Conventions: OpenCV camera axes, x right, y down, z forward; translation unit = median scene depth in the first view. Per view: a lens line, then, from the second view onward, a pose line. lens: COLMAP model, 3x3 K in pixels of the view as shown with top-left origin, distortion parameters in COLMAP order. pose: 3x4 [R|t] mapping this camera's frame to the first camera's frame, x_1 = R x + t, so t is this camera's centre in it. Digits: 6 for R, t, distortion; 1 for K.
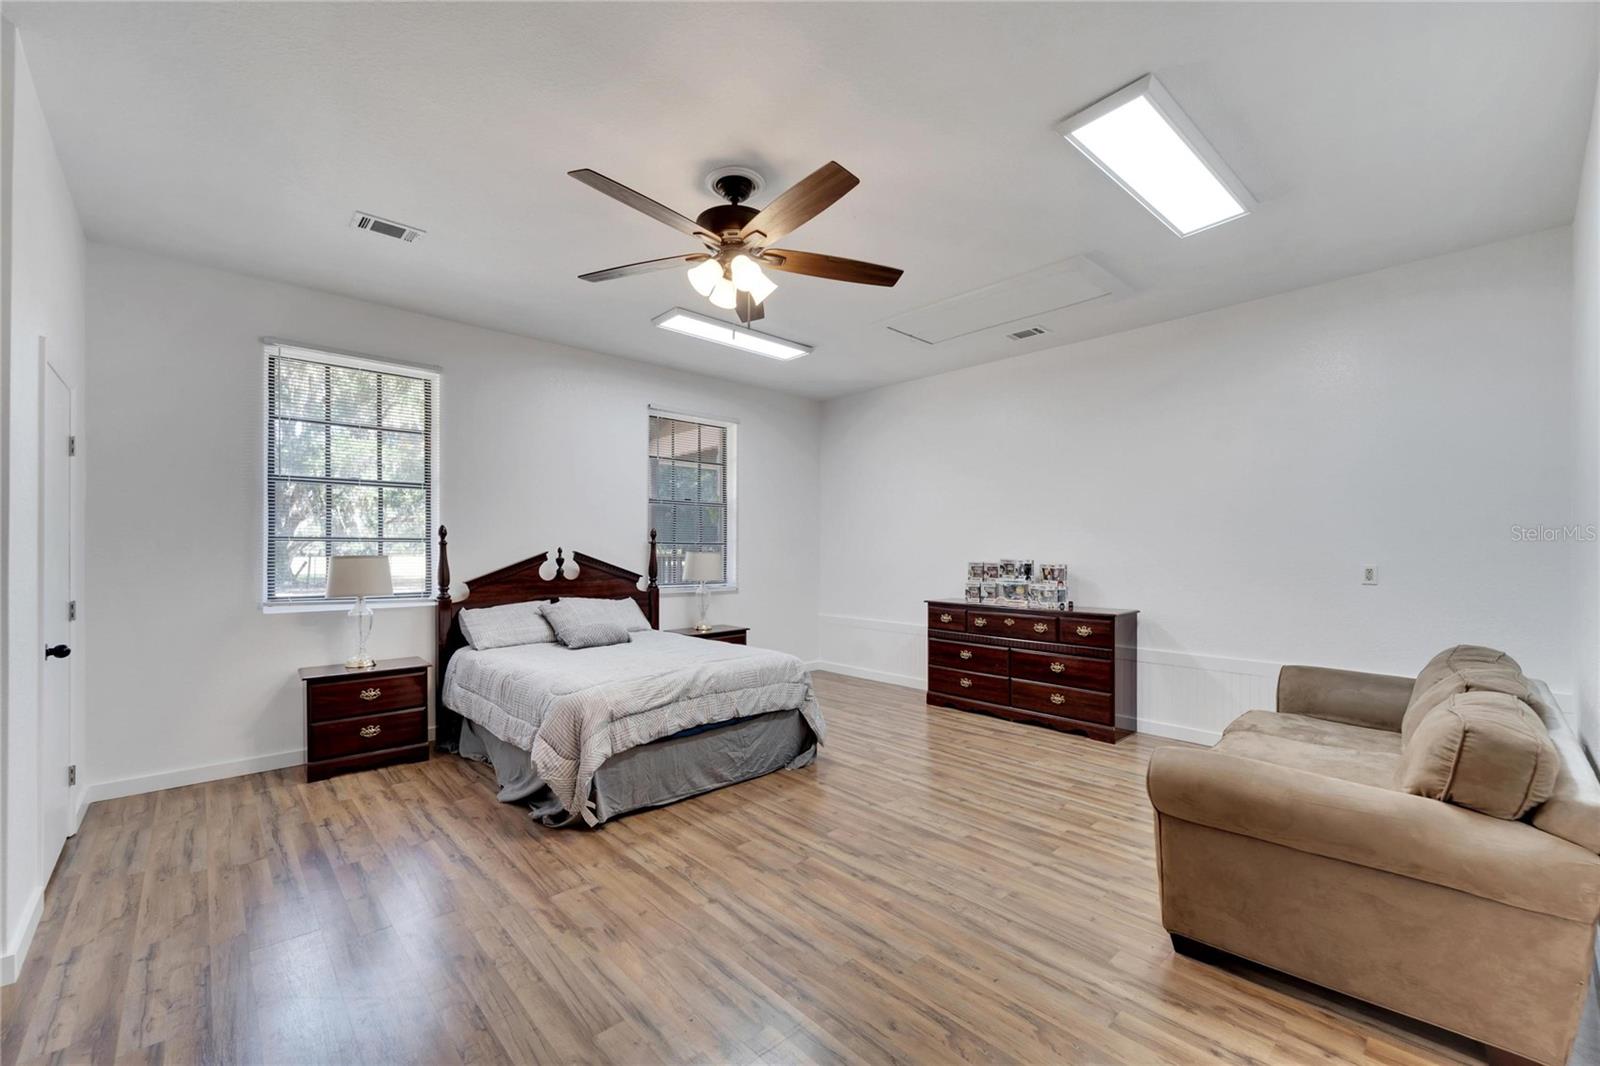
lens RADIAL K [[657.2, 0, 804.0], [0, 657.2, 552.0], [0, 0, 1]] dist [0.003339, -0.001891]
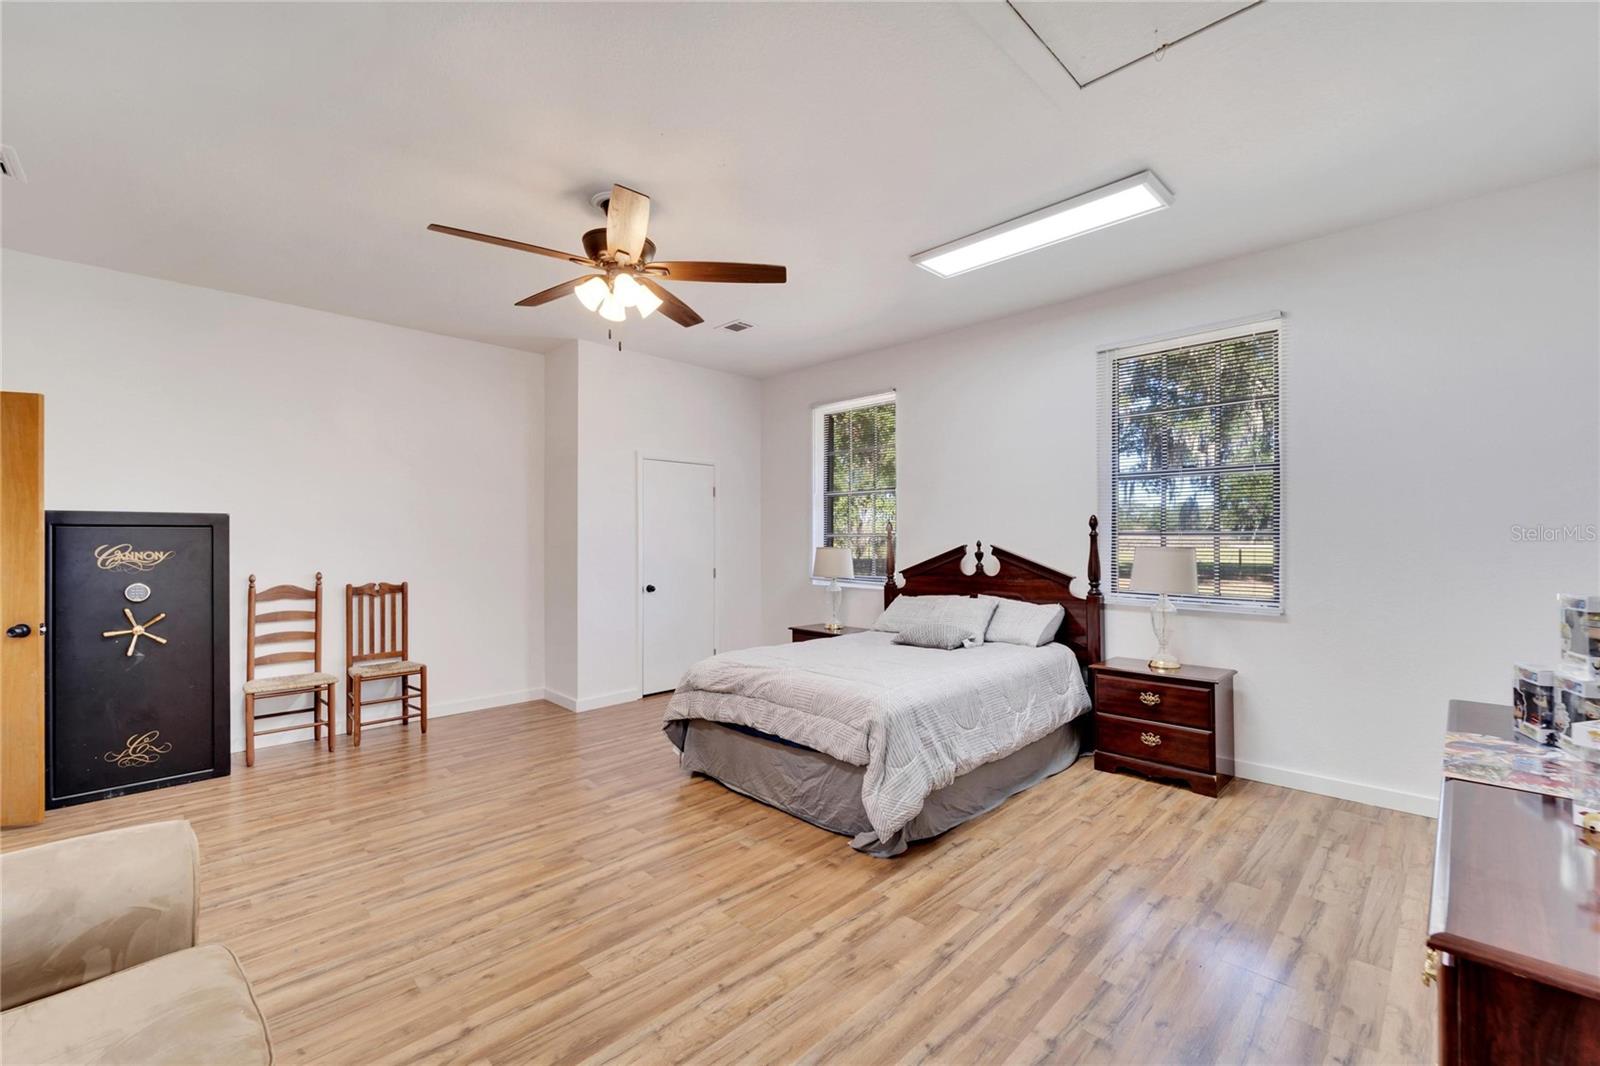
lens RADIAL K [[657.2, 0, 802.7], [0, 657.2, 539.9], [0, 0, 1]] dist [0.003339, -0.001891]
pose [[0.030375, 0.000361, -0.999539, 0.738372], [-0.001599, 0.999999, 0.000312, -0.011201], [0.999537, 0.001589, 0.030375, 0.952974]]
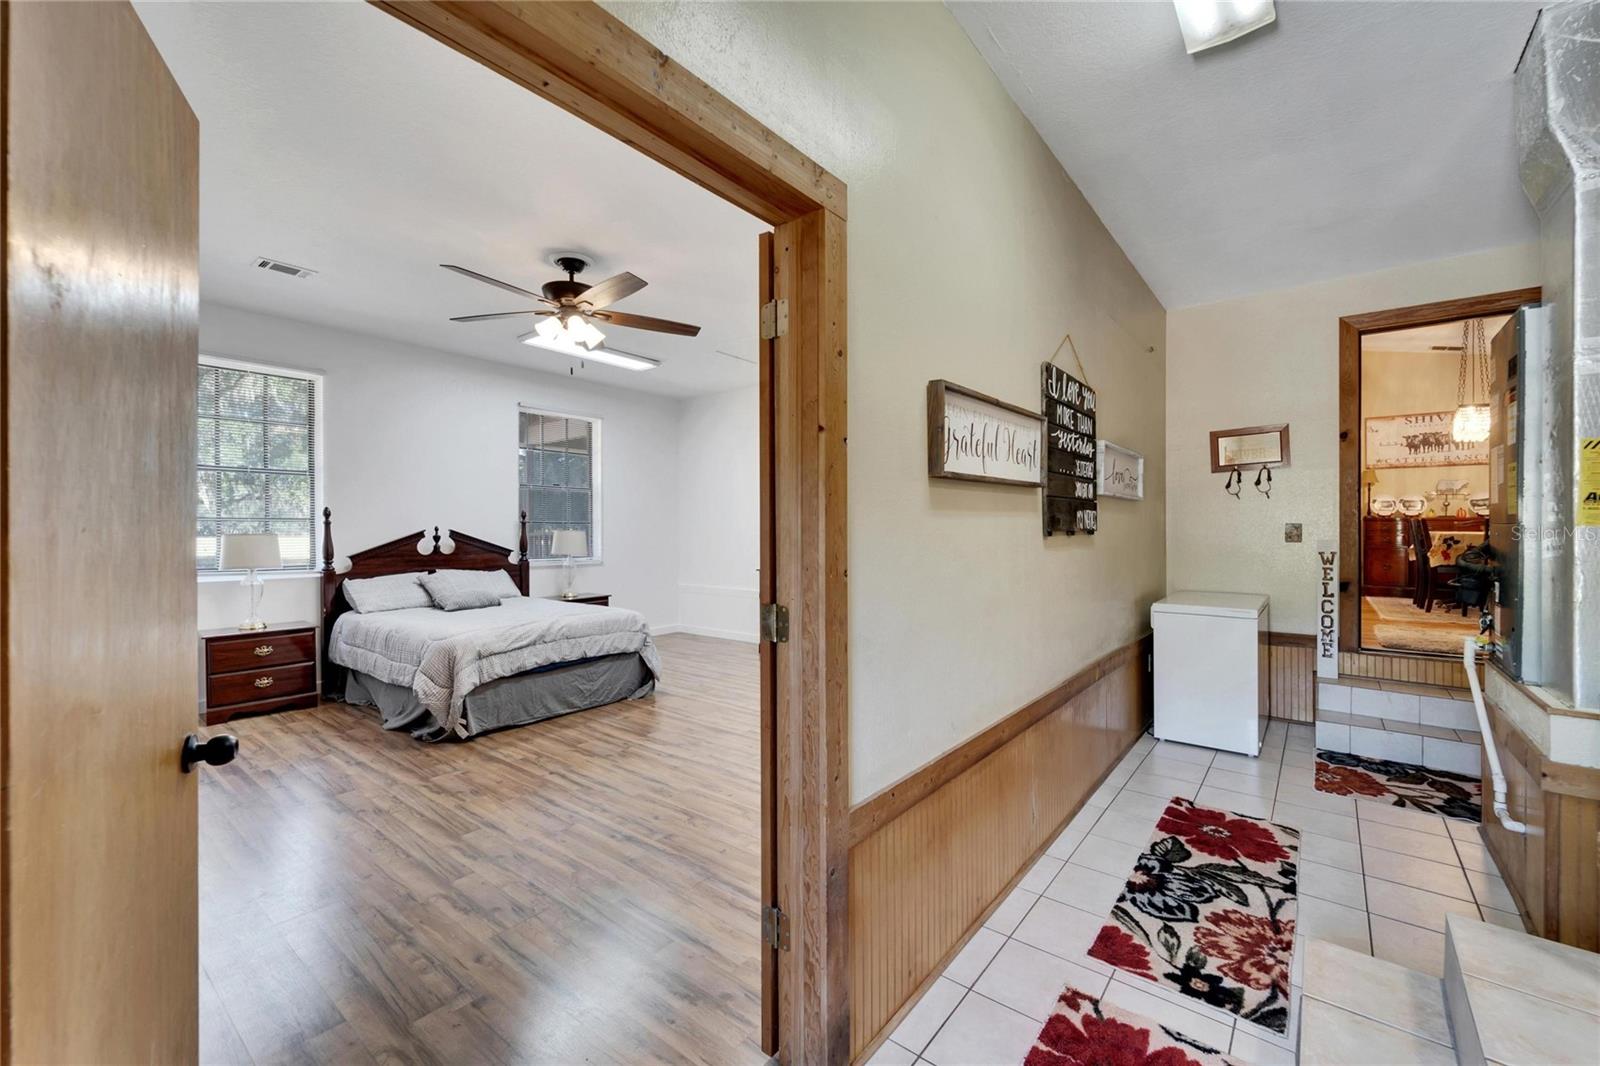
lens RADIAL K [[657.2, 0, 810.1], [0, 657.2, 532.5], [0, 0, 1]] dist [0.003339, -0.001891]
pose [[0.987202, -0.003711, 0.159432, 0.122679], [0.003151, 0.999988, 0.003766, 0.002387], [-0.159444, -0.003216, 0.987202, -0.326074]]
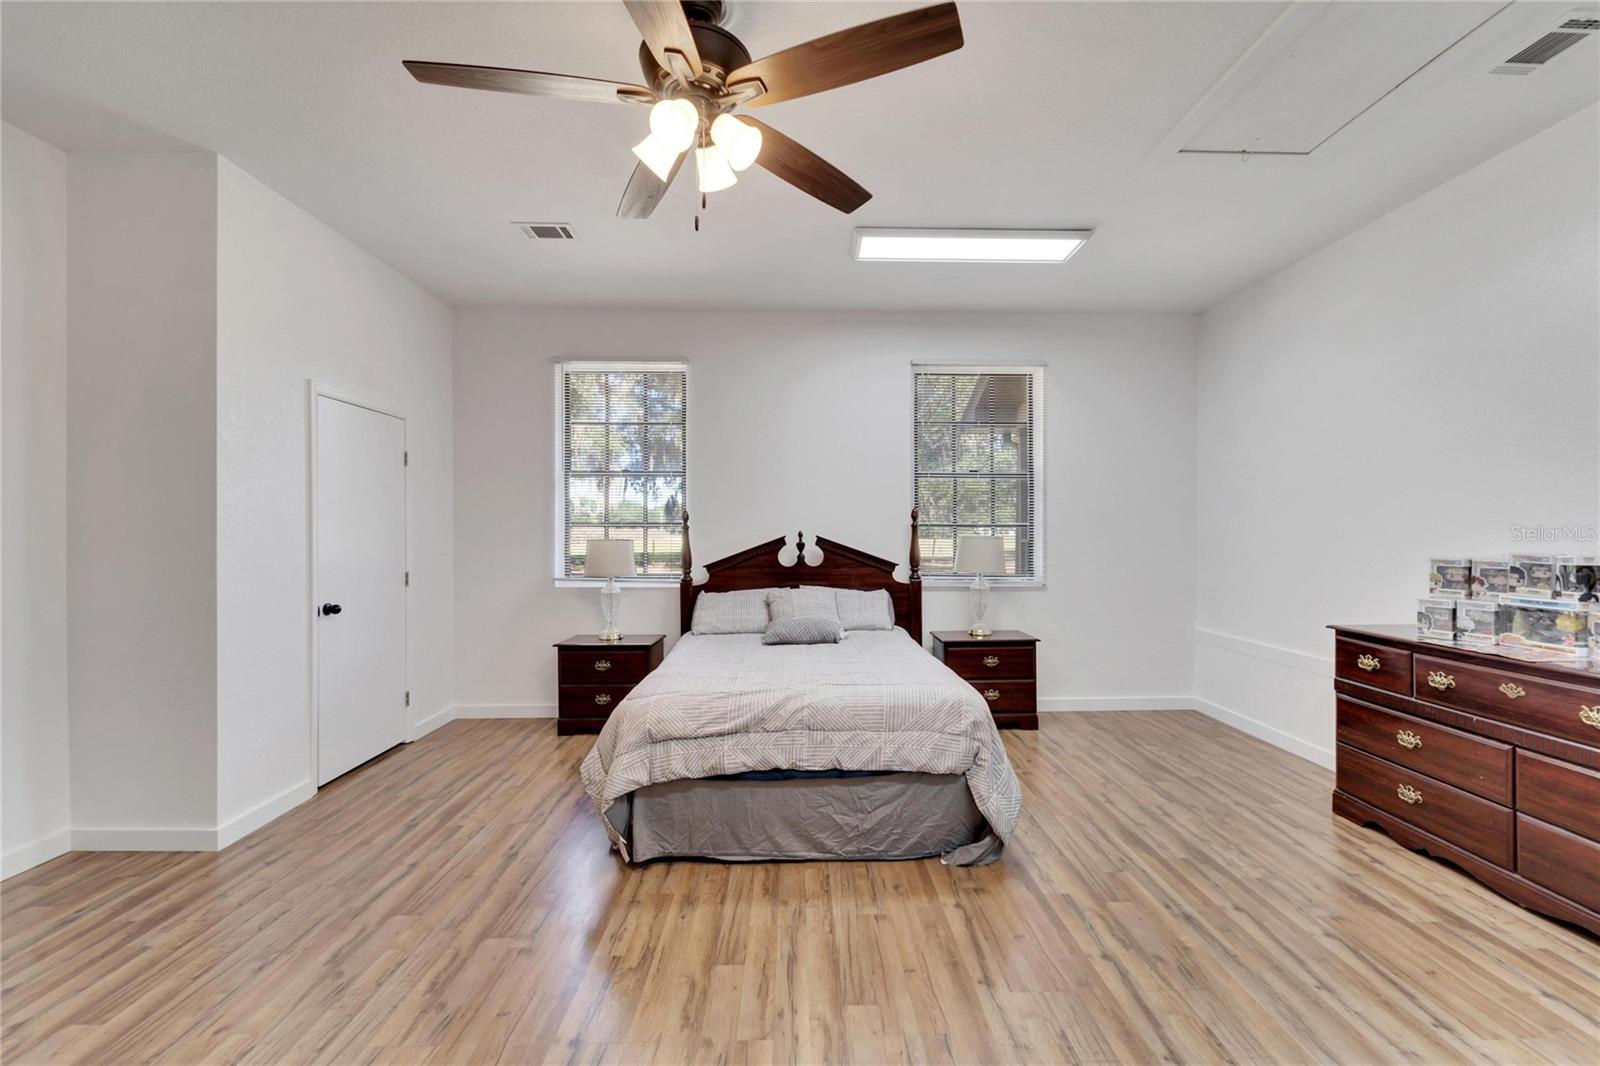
lens RADIAL K [[657.2, 0, 801.5], [0, 657.2, 533.0], [0, 0, 1]] dist [0.003339, -0.001891]
pose [[0.741732, -0.001008, -0.670696, 0.328132], [-0.001273, 0.999995, -0.002911, -0.002352], [0.670695, 0.003013, 0.741727, 0.419878]]
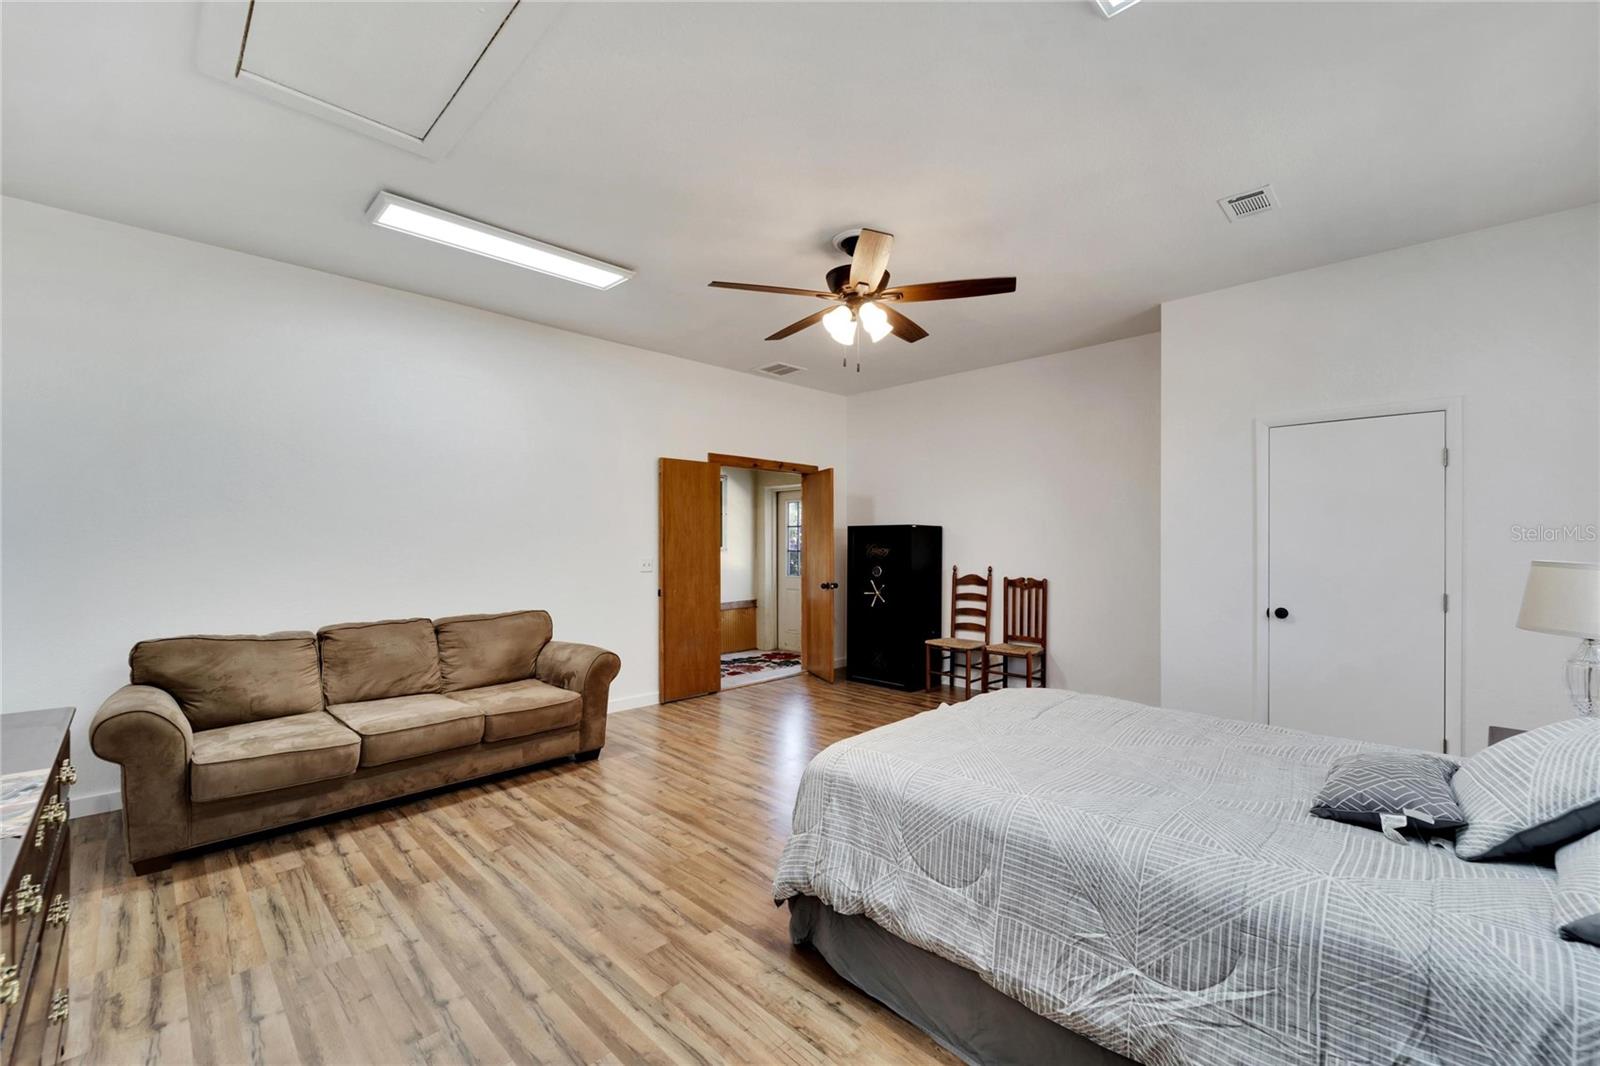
lens RADIAL K [[657.2, 0, 798.6], [0, 657.2, 541.1], [0, 0, 1]] dist [0.003339, -0.001891]
pose [[-0.999314, -0.004166, -0.036799, 0.035793], [-0.004311, 0.999983, 0.003878, -0.014026], [0.036782, 0.004034, -0.999315, 1.647485]]
